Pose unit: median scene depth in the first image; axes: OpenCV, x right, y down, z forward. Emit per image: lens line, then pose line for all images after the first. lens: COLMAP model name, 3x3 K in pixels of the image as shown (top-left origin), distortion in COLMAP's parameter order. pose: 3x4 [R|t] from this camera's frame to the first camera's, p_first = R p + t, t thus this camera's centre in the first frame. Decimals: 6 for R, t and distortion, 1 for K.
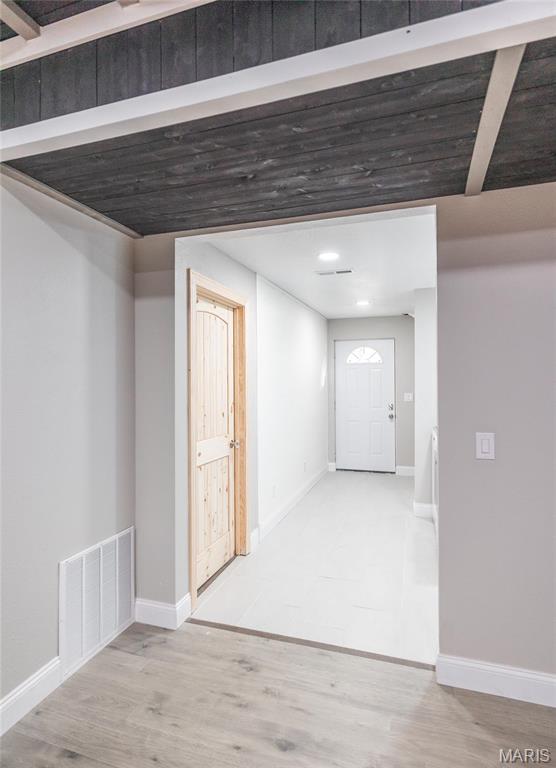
lens RADIAL K [[436.2, 0, 277.1], [0, 436.2, 383.8], [0, 0, 1]] dist [-0.002348, -0.000185]
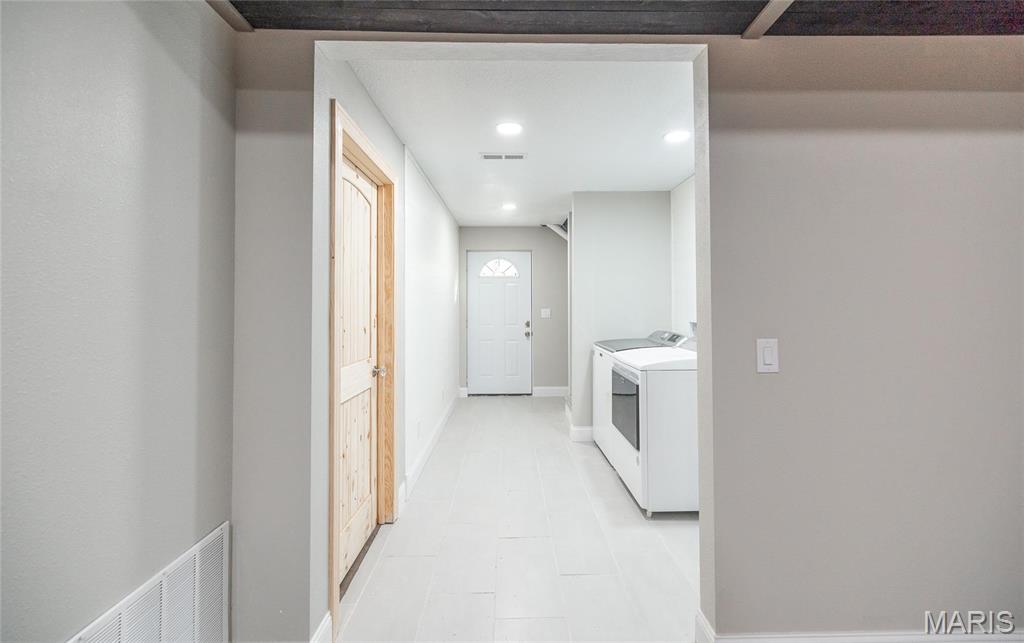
lens RADIAL K [[429.6, 0, 520.0], [0, 429.6, 299.6], [0, 0, 1]] dist [-0.000362, 0.000303]
pose [[0.940159, 0.006038, 0.340681, -0.119442], [0.000356, 0.999825, -0.018701, 0.031833], [-0.340734, 0.017703, 0.939993, 0.241847]]
